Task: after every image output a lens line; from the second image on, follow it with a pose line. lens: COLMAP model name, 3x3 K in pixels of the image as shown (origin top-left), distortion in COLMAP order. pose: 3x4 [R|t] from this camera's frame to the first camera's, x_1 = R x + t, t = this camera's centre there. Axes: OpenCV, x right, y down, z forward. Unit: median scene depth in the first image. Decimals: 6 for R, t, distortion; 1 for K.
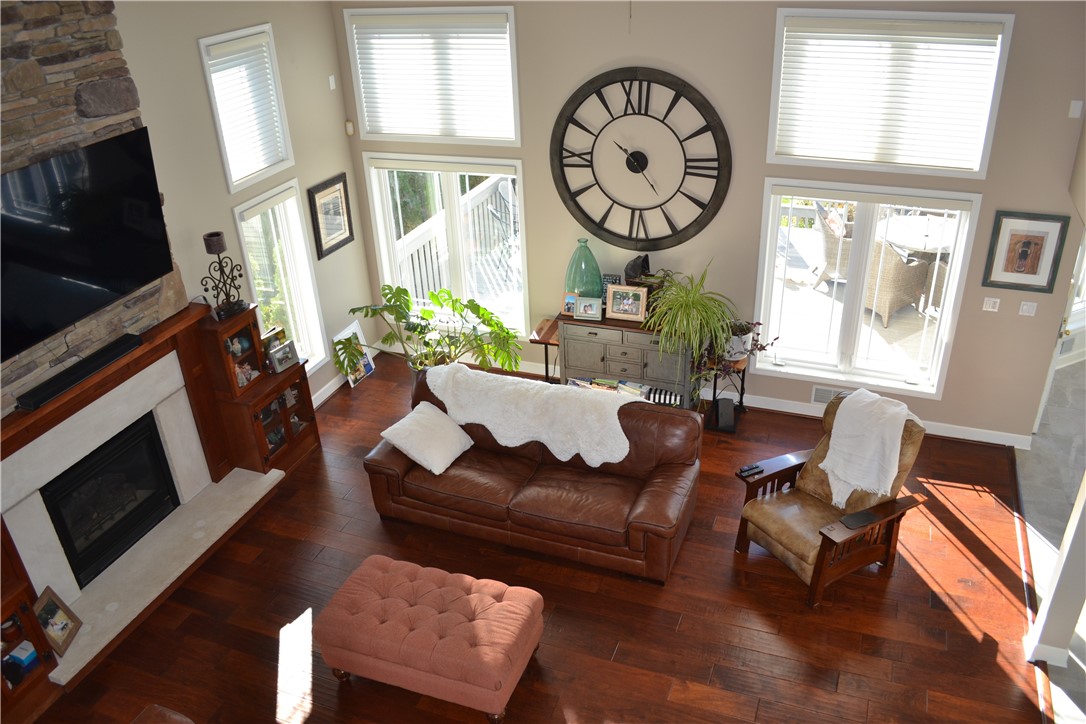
lens RADIAL K [[869.9, 0, 539.3], [0, 869.9, 373.2], [0, 0, 1]] dist [-0.084407, 0.014017]
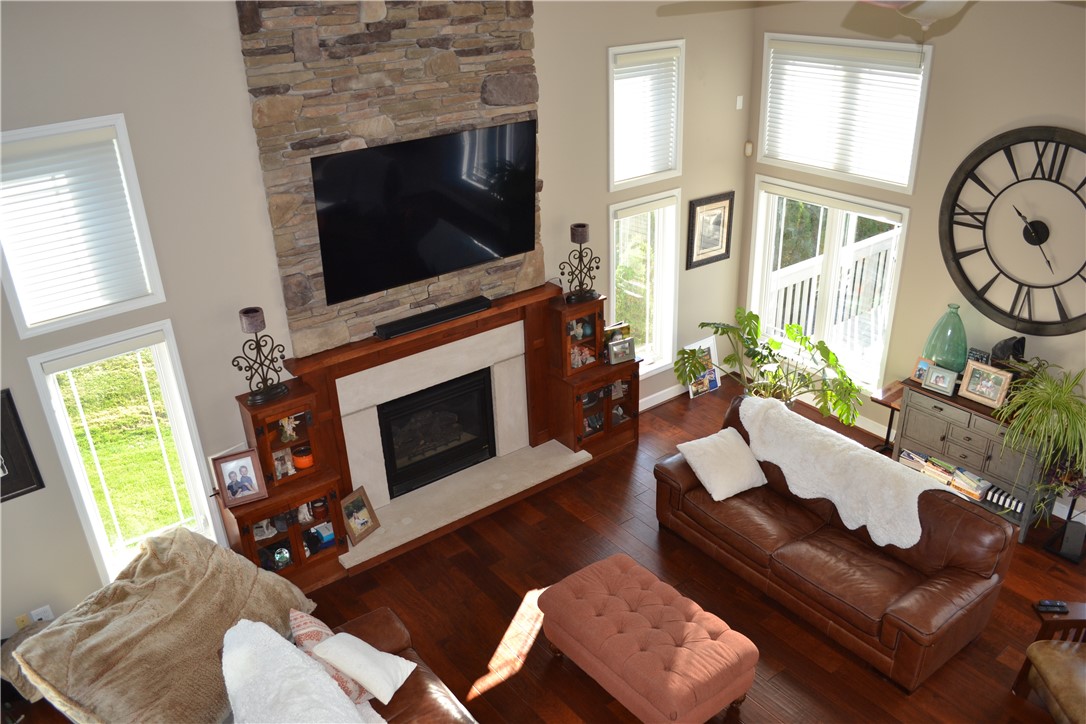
lens RADIAL K [[869.9, 0, 540.4], [0, 869.9, 372.5], [0, 0, 1]] dist [-0.084407, 0.014017]
pose [[0.850526, 0.246596, -0.464538, 0.125991], [-0.255592, 0.965751, 0.044695, -0.016613], [0.459650, 0.080718, 0.884424, 0.016900]]
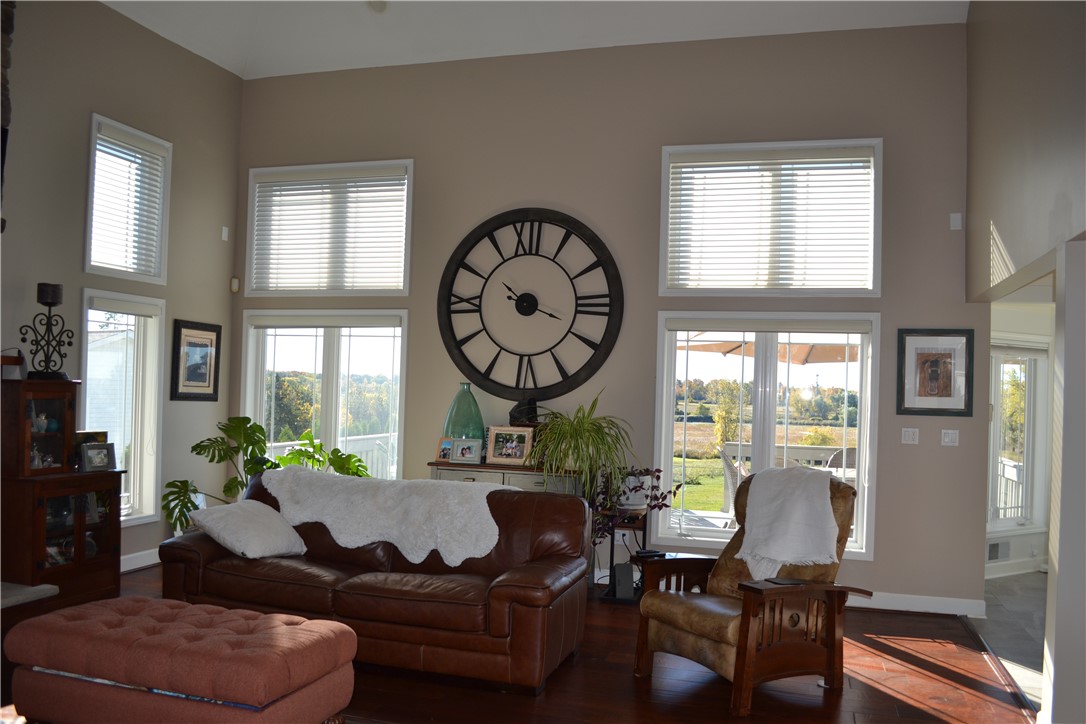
lens RADIAL K [[869.9, 0, 539.6], [0, 869.9, 371.7], [0, 0, 1]] dist [-0.084407, 0.014017]
pose [[0.994476, 0.073271, 0.075161, 0.064167], [-0.026234, 0.866825, -0.497922, 0.321700], [-0.101635, 0.493200, 0.863959, 0.214372]]
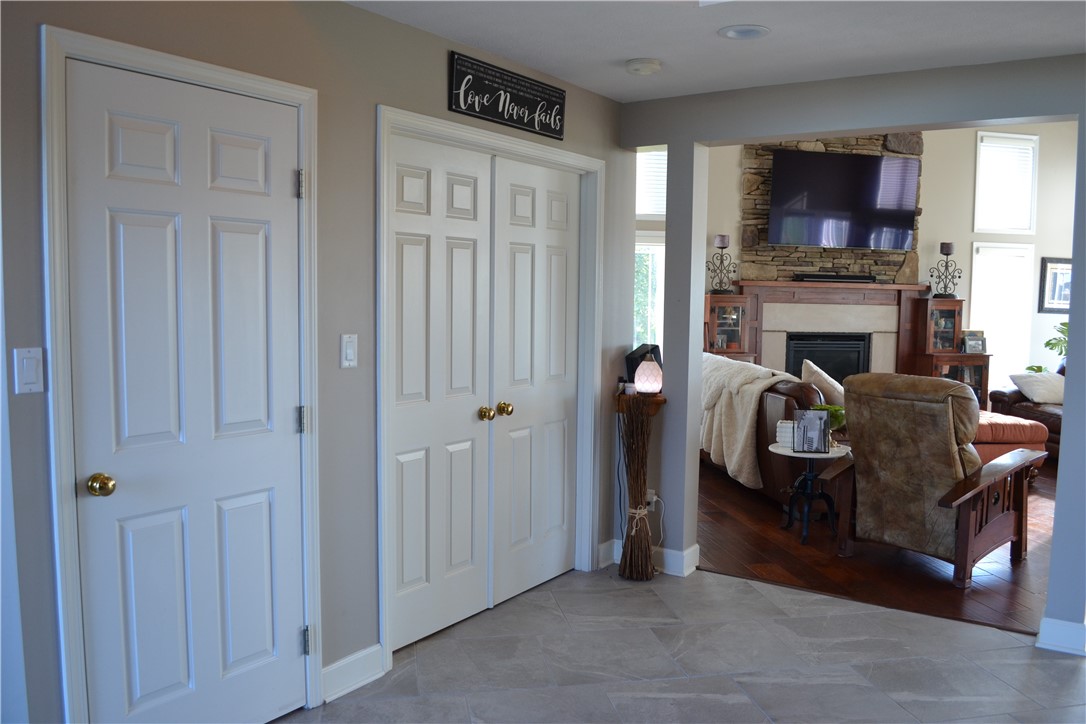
lens RADIAL K [[869.9, 0, 541.5], [0, 869.9, 369.6], [0, 0, 1]] dist [-0.084407, 0.014017]
pose [[0.524681, 0.126939, -0.841782, 0.515045], [-0.441007, 0.886323, -0.141223, 0.537590], [0.728164, 0.445329, 0.521018, -0.207401]]
